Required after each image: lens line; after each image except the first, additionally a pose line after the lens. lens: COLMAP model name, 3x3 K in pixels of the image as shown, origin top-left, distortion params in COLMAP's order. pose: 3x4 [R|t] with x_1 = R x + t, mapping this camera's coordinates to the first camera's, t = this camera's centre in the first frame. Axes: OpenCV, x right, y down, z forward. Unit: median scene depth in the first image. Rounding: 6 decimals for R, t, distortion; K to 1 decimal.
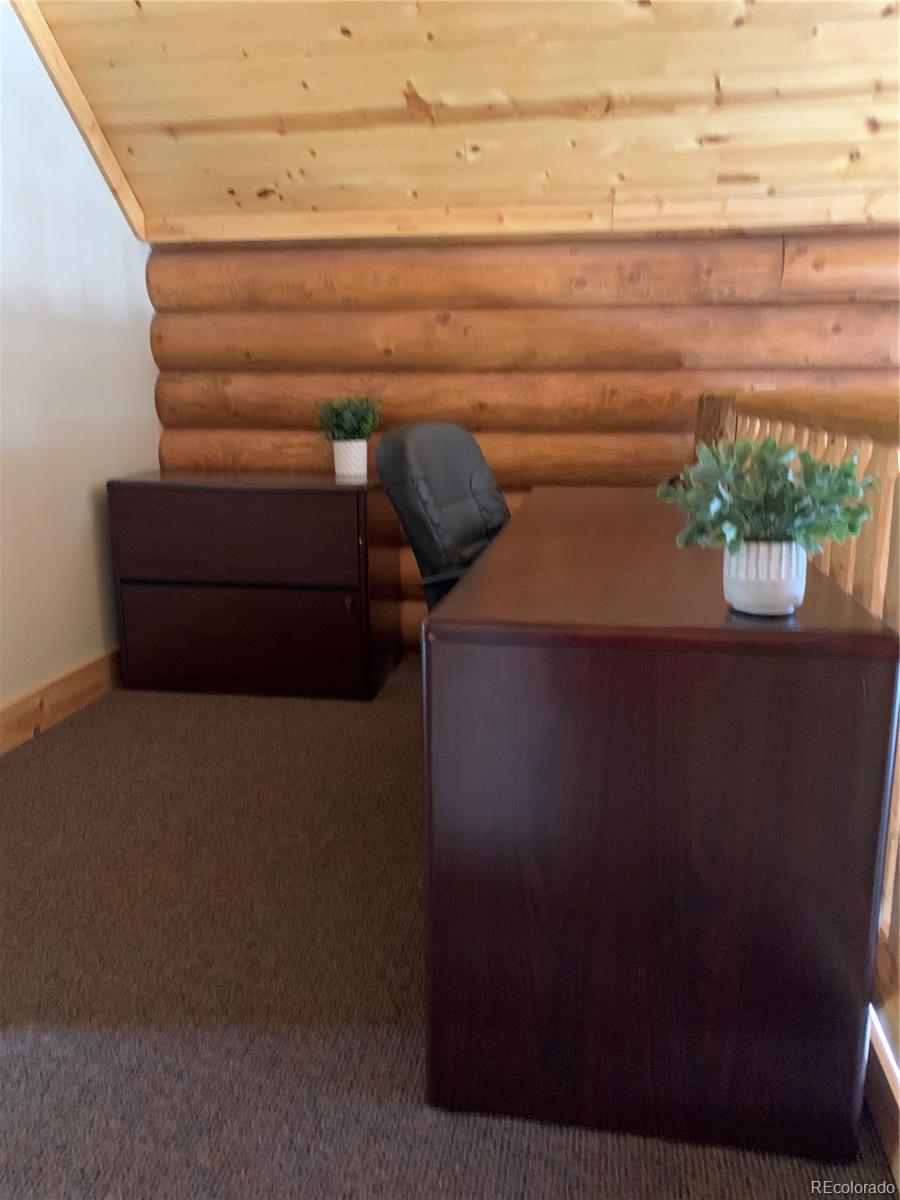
lens RADIAL K [[906.6, 0, 451.6], [0, 906.6, 595.6], [0, 0, 1]] dist [0.021560, -0.025989]
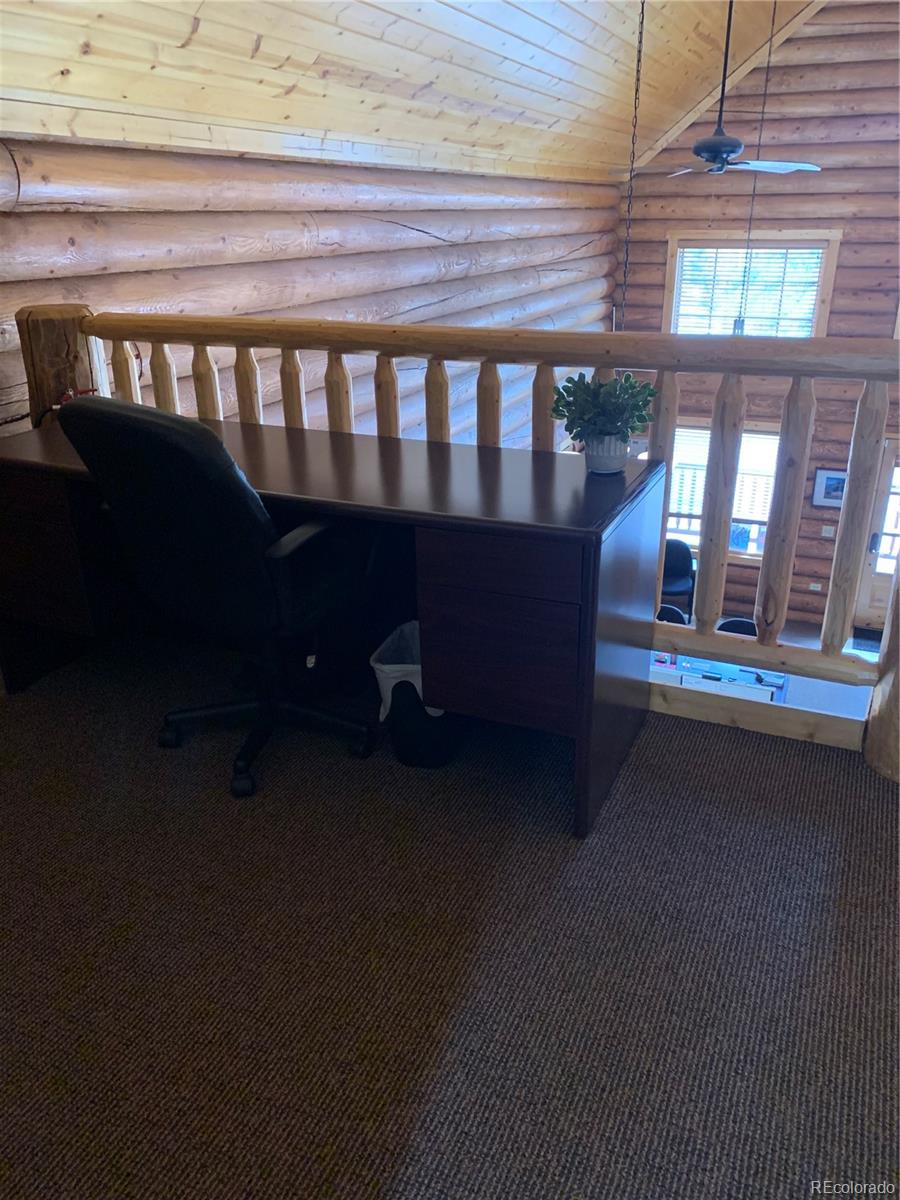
lens RADIAL K [[906.6, 0, 454.6], [0, 906.6, 602.6], [0, 0, 1]] dist [0.021560, -0.025989]
pose [[0.261947, -0.379411, 0.887373, -0.565214], [0.222510, 0.918450, 0.327015, -0.156055], [-0.939081, 0.111789, 0.325009, 0.288942]]
